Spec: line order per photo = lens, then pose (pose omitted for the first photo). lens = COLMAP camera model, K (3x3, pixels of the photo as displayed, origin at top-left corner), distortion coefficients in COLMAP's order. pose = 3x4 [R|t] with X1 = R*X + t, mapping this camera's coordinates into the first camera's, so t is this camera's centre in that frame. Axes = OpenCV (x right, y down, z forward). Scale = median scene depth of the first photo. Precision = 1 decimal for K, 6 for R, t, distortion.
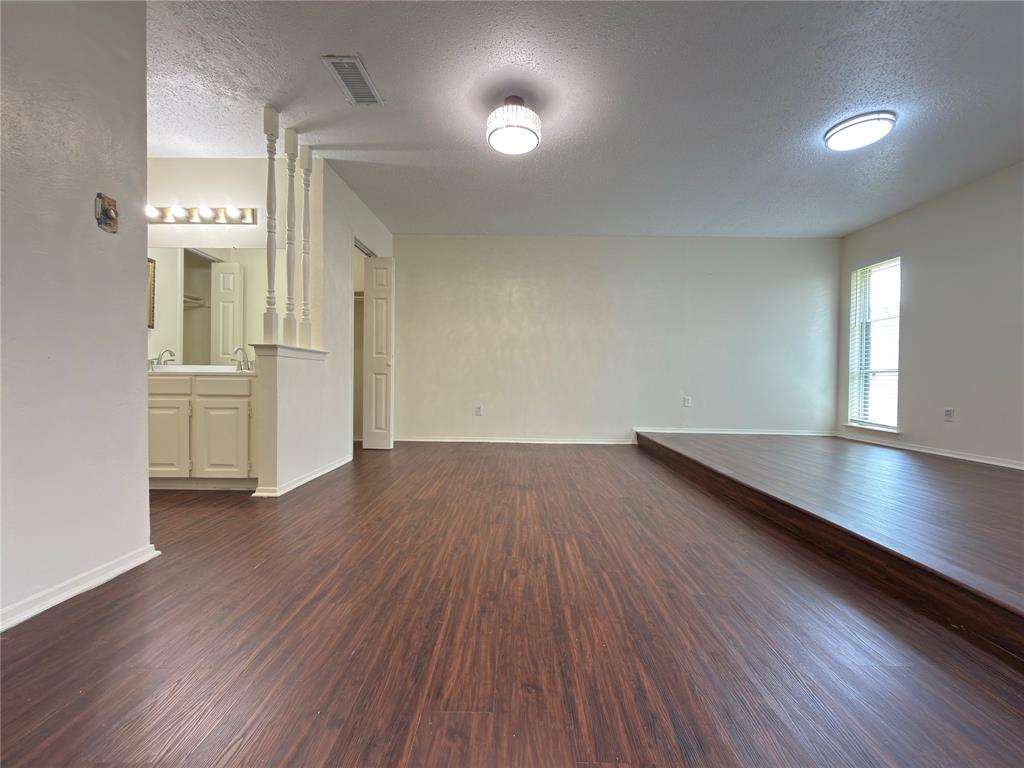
lens RADIAL K [[410.8, 0, 512.4], [0, 410.8, 384.8], [0, 0, 1]] dist [-0.001997, 0.000665]
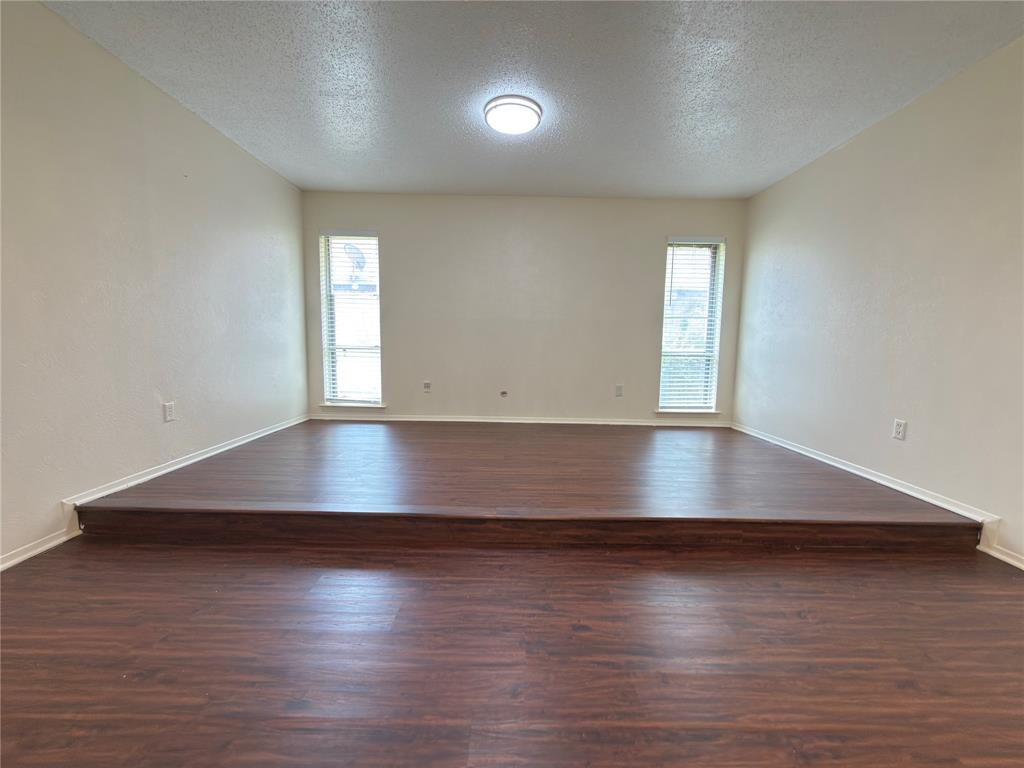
lens RADIAL K [[410.8, 0, 512.4], [0, 410.8, 384.8], [0, 0, 1]] dist [-0.001997, 0.000665]
pose [[-0.018542, -0.119167, 0.992701, -0.121557], [-0.002609, 0.992874, 0.119139, -0.068392], [-0.999825, -0.000381, -0.018721, 0.678879]]
